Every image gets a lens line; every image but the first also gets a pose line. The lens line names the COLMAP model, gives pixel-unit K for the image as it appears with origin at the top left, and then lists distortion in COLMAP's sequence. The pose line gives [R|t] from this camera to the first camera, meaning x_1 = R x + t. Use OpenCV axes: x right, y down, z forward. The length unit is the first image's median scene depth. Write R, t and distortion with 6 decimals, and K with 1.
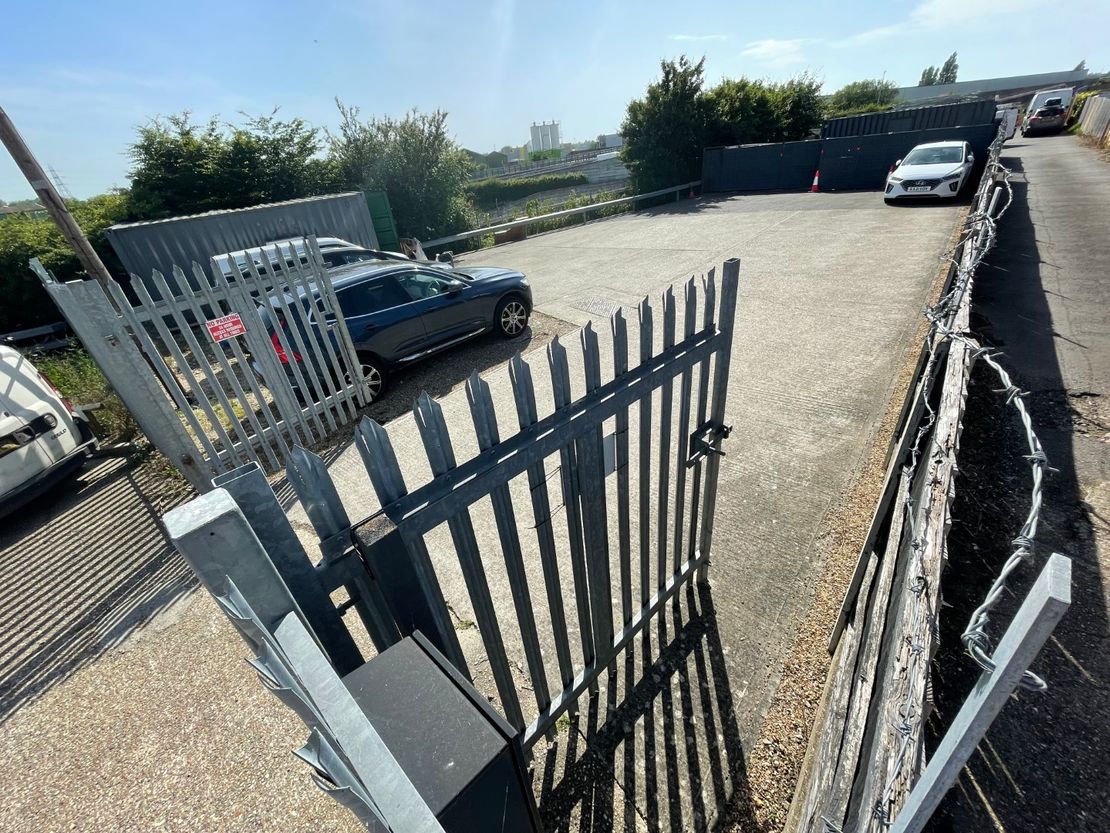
lens RADIAL K [[451.8, 0, 556.6], [0, 451.8, 418.4], [0, 0, 1]] dist [-0.003667, -0.000595]
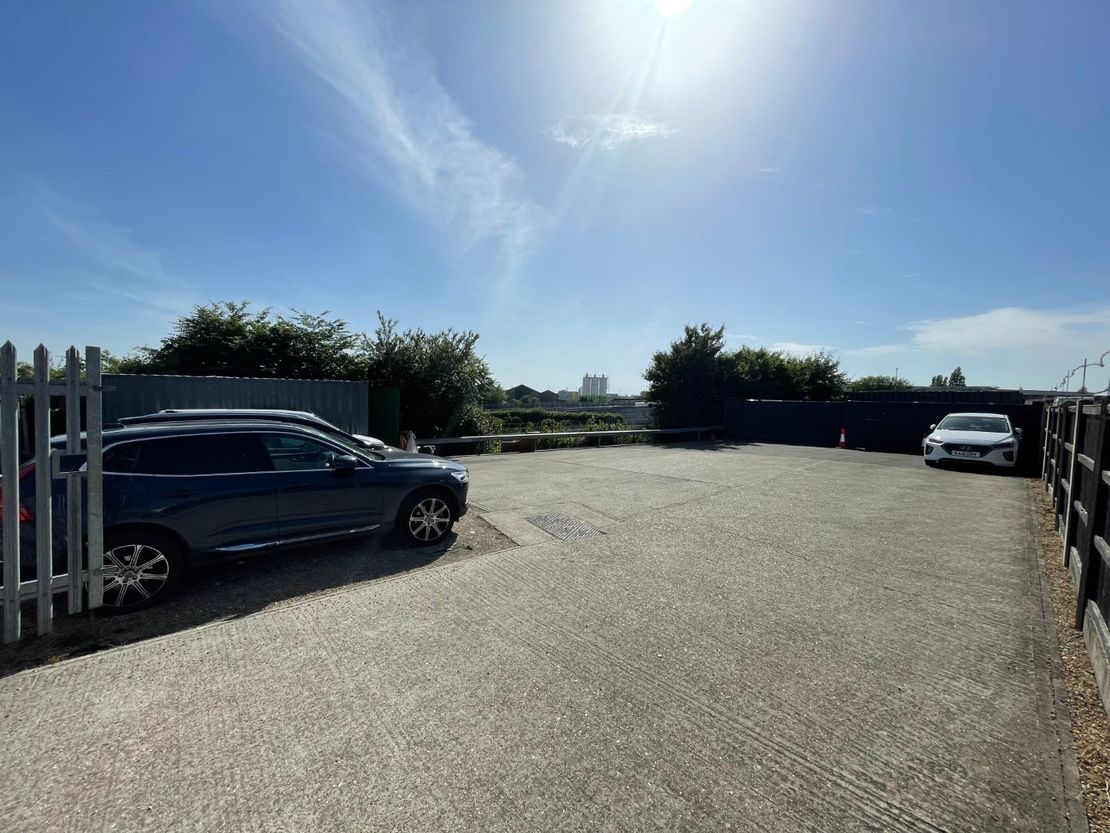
lens RADIAL K [[451.8, 0, 552.9], [0, 451.8, 419.4], [0, 0, 1]] dist [-0.003667, -0.000595]
pose [[0.985729, 0.129557, -0.107487, 0.084694], [-0.164612, 0.875462, -0.454389, -0.031999], [0.035232, 0.465598, 0.884295, 0.142526]]
